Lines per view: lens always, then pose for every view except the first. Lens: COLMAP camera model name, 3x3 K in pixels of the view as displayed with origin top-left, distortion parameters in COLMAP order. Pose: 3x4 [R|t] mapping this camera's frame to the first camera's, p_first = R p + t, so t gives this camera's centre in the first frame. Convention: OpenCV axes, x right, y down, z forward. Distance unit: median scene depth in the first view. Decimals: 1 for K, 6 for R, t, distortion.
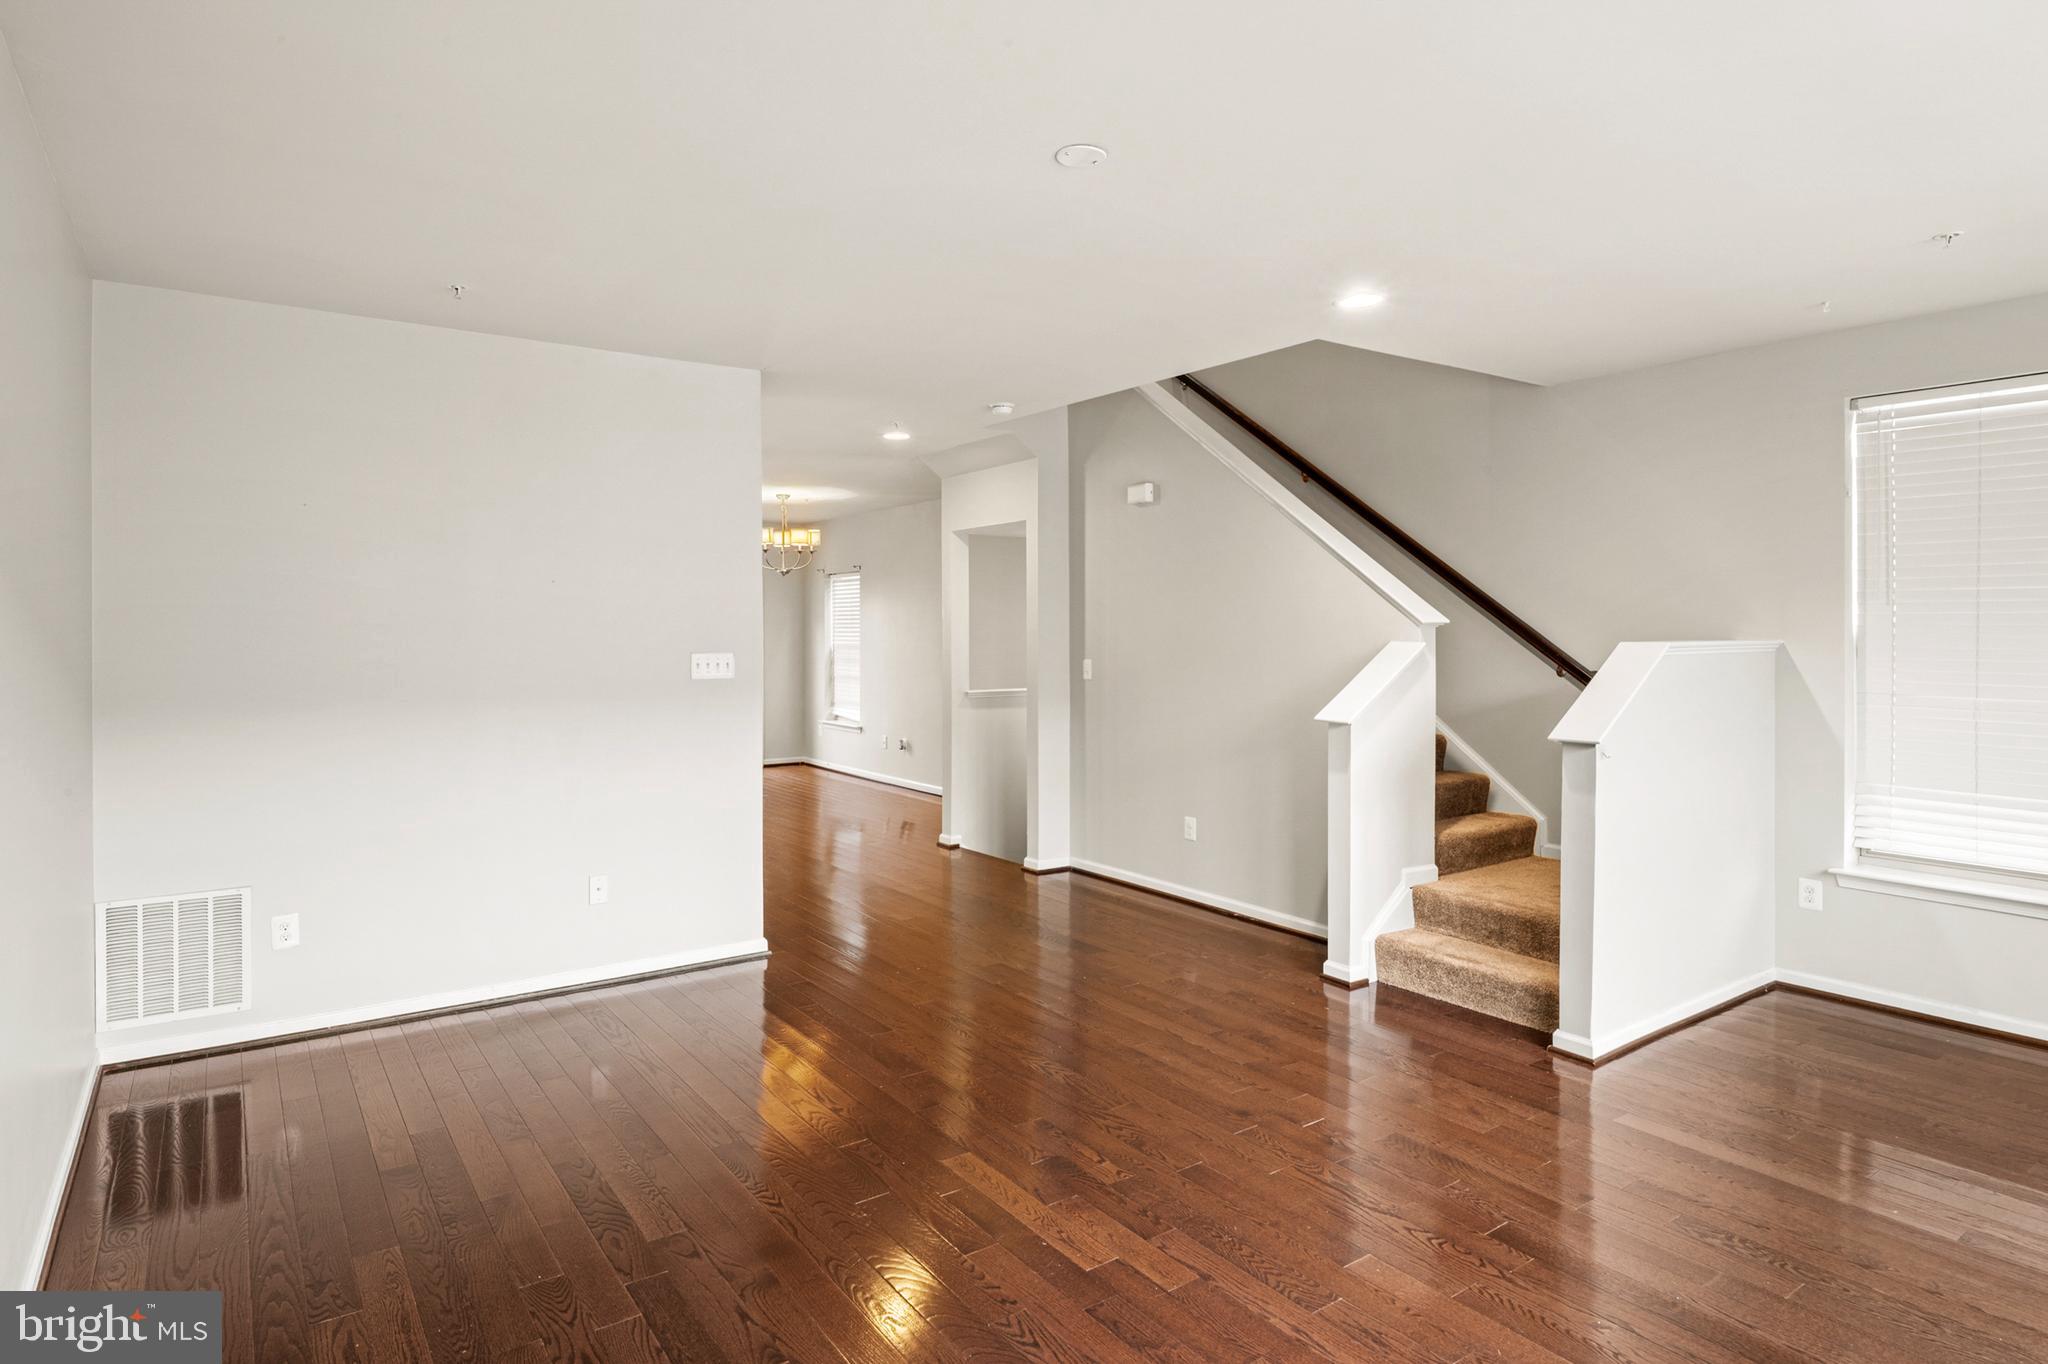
lens RADIAL K [[1119.9, 0, 1012.5], [0, 1119.9, 654.8], [0, 0, 1]] dist [-0.006445, -0.001517]
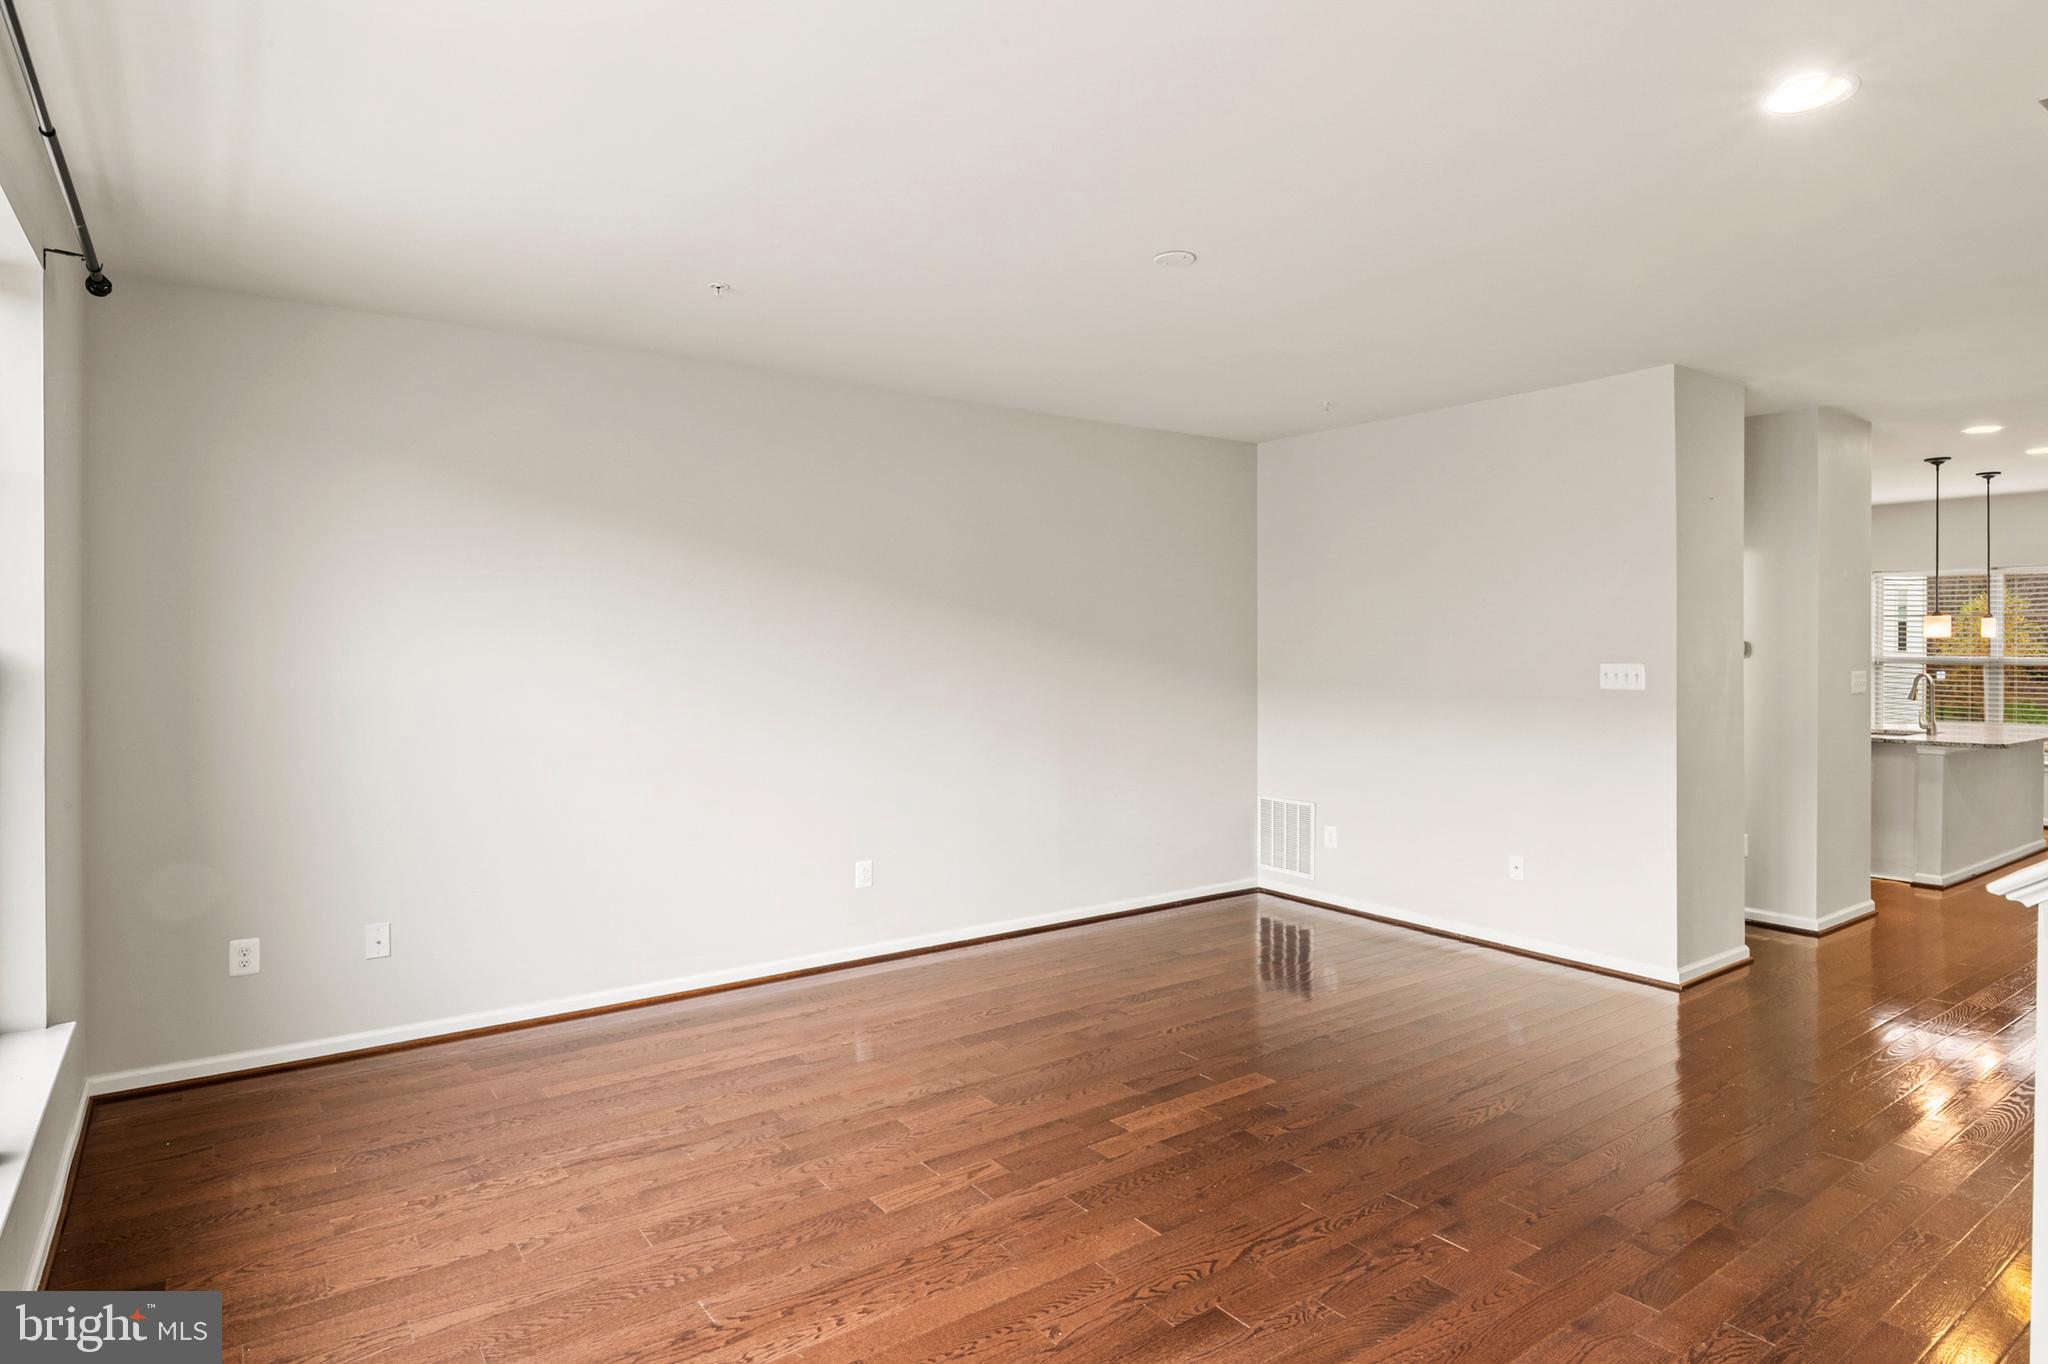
lens RADIAL K [[1119.9, 0, 1012.5], [0, 1119.9, 654.8], [0, 0, 1]] dist [-0.006445, -0.001517]
pose [[0.005366, 0.010867, -0.999927, 0.783296], [-0.021736, 0.999706, 0.010748, -0.008951], [0.999749, 0.021677, 0.005600, 0.484453]]
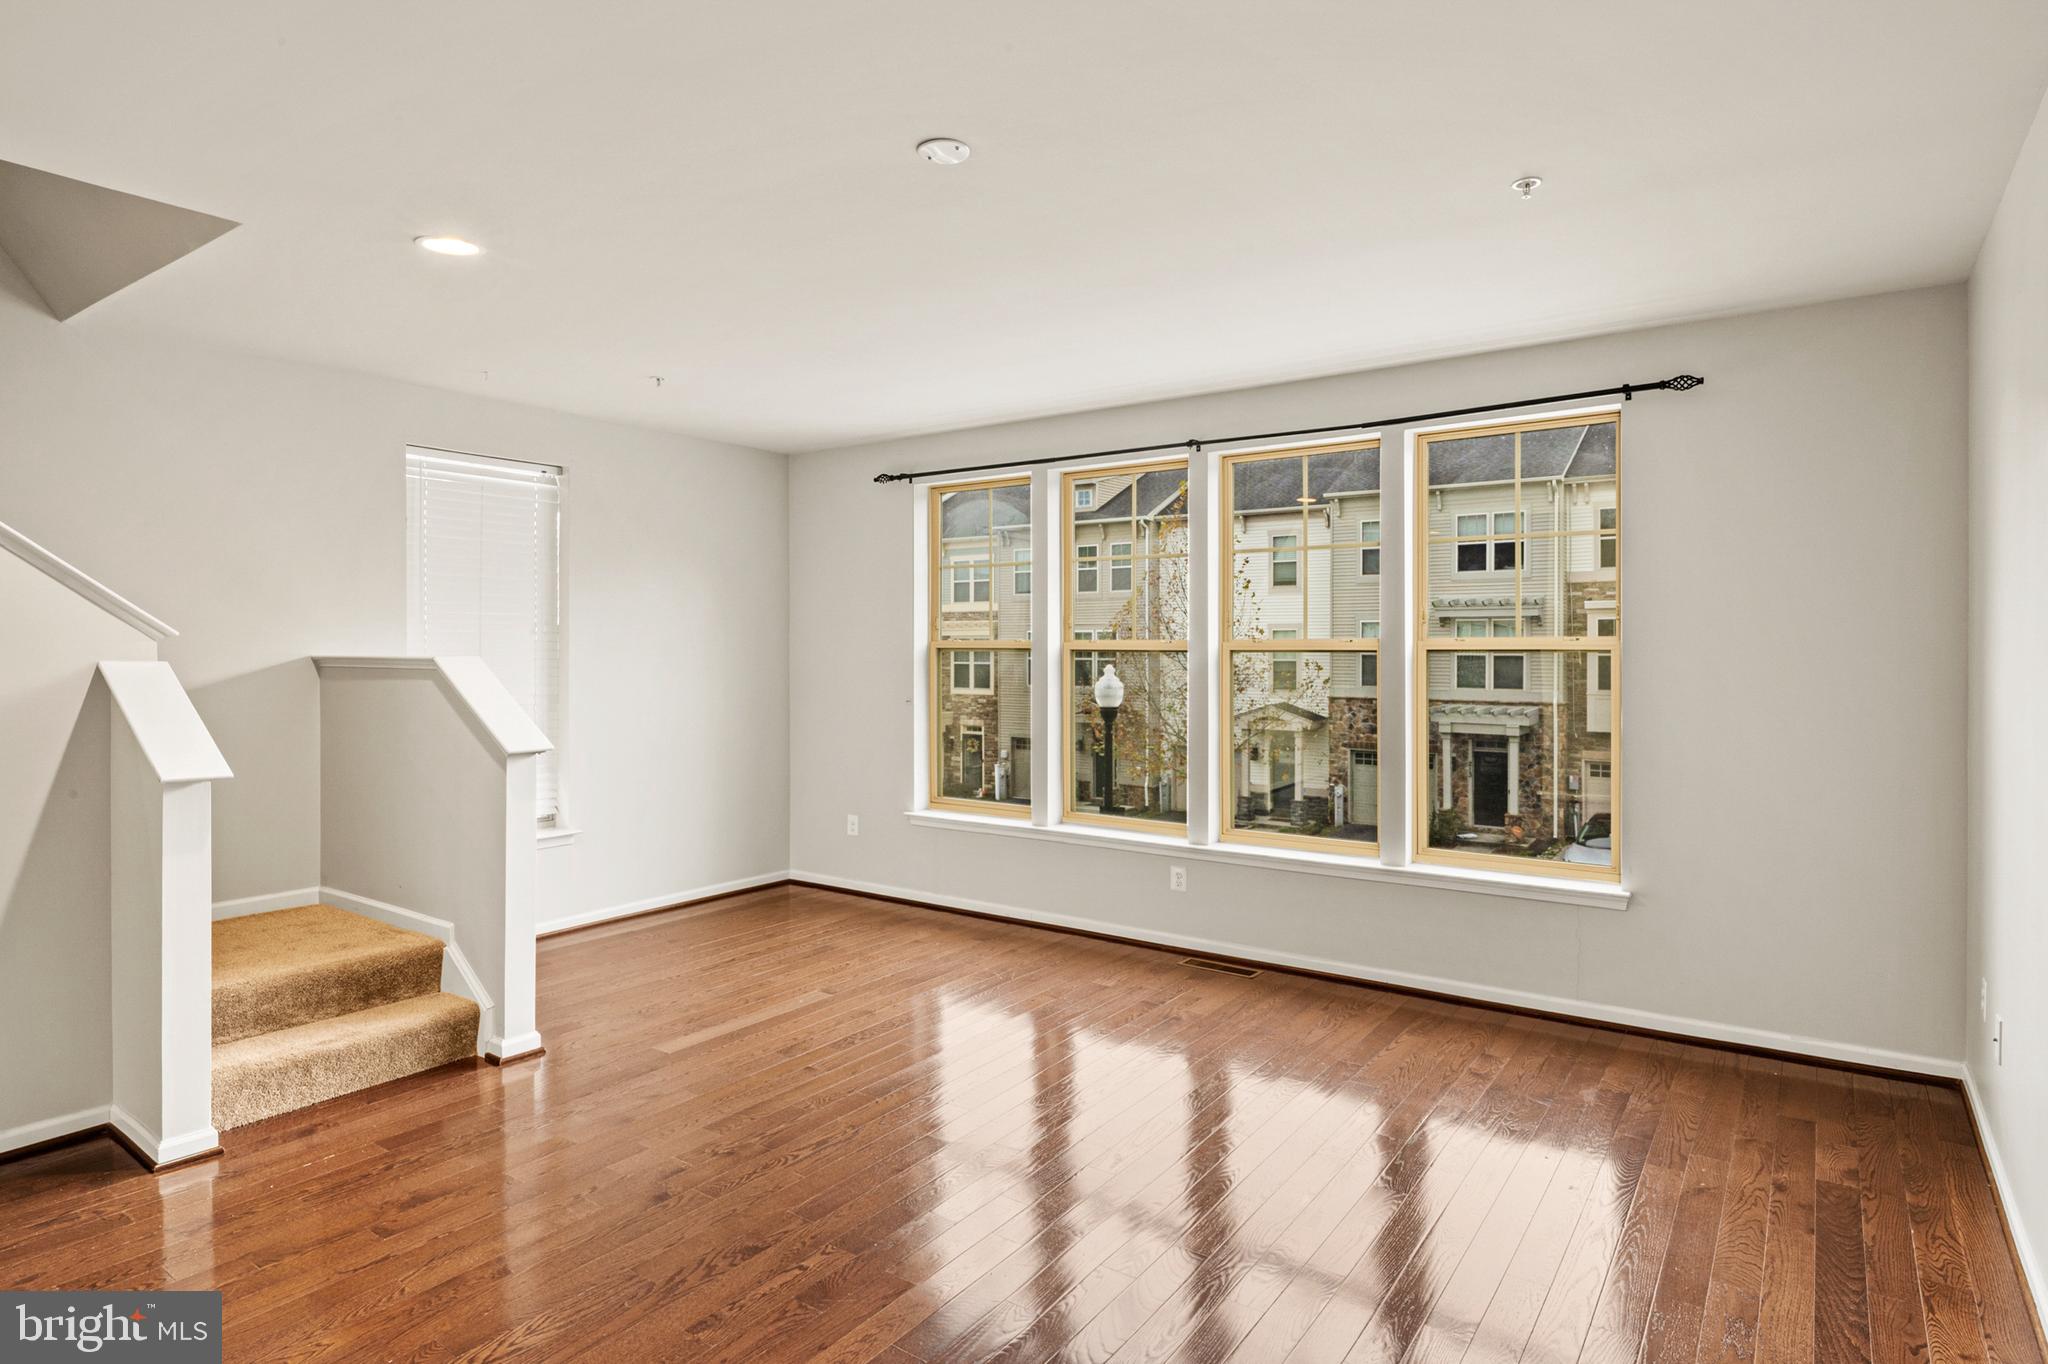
lens RADIAL K [[1119.9, 0, 1012.5], [0, 1119.9, 654.8], [0, 0, 1]] dist [-0.006445, -0.001517]
pose [[-0.334840, -0.003253, 0.942269, -0.519053], [0.024163, 0.999636, 0.012038, -0.011157], [-0.941965, 0.026799, -0.334640, 0.757325]]
